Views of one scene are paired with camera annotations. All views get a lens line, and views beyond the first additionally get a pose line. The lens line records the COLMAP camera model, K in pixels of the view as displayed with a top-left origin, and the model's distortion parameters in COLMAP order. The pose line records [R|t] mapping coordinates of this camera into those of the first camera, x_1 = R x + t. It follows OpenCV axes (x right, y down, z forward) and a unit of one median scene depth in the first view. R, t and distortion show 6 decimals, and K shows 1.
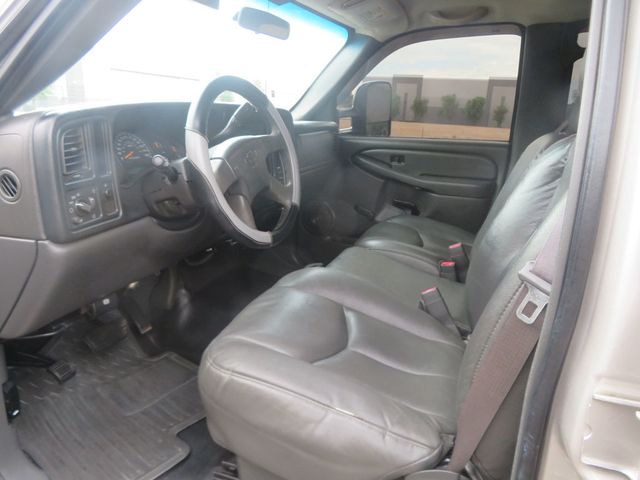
lens RADIAL K [[462.0, 0, 320.0], [0, 462.0, 240.0], [0, 0, 1]] dist [-0.007840, 0.006307]
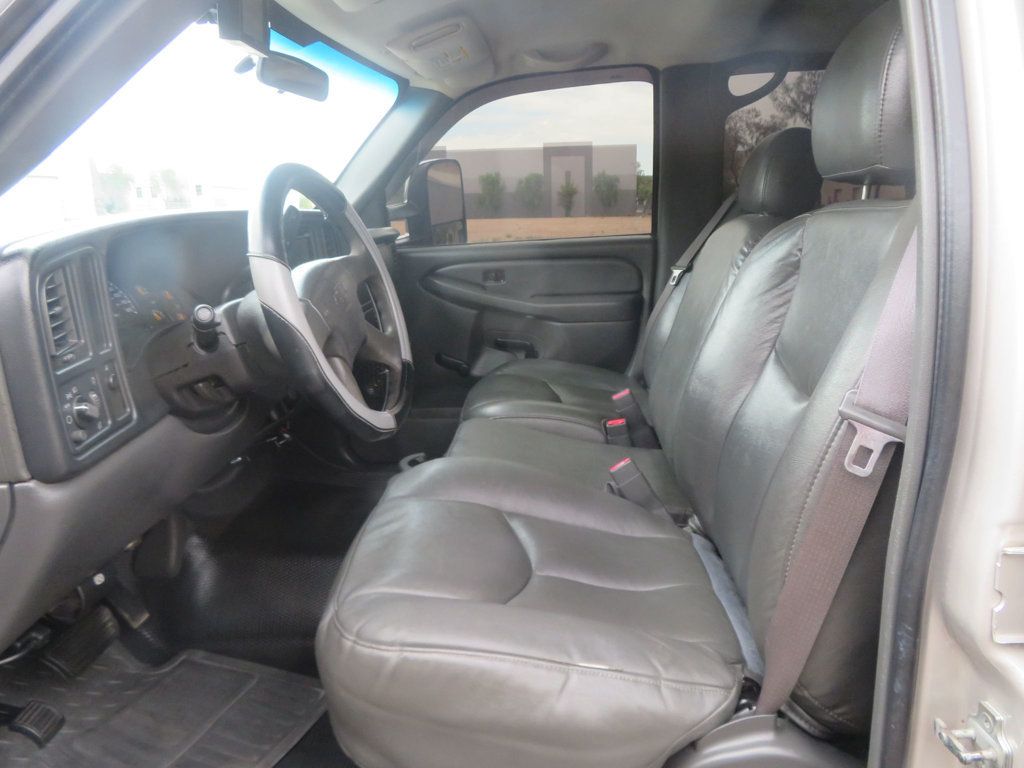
lens RADIAL K [[739.3, 0, 512.0], [0, 739.3, 384.0], [0, 0, 1]] dist [-0.007840, 0.006307]
pose [[0.956135, -0.135316, 0.259798, -0.182044], [0.144327, 0.989403, -0.015834, -0.011625], [-0.254902, 0.052635, 0.965533, 0.010274]]
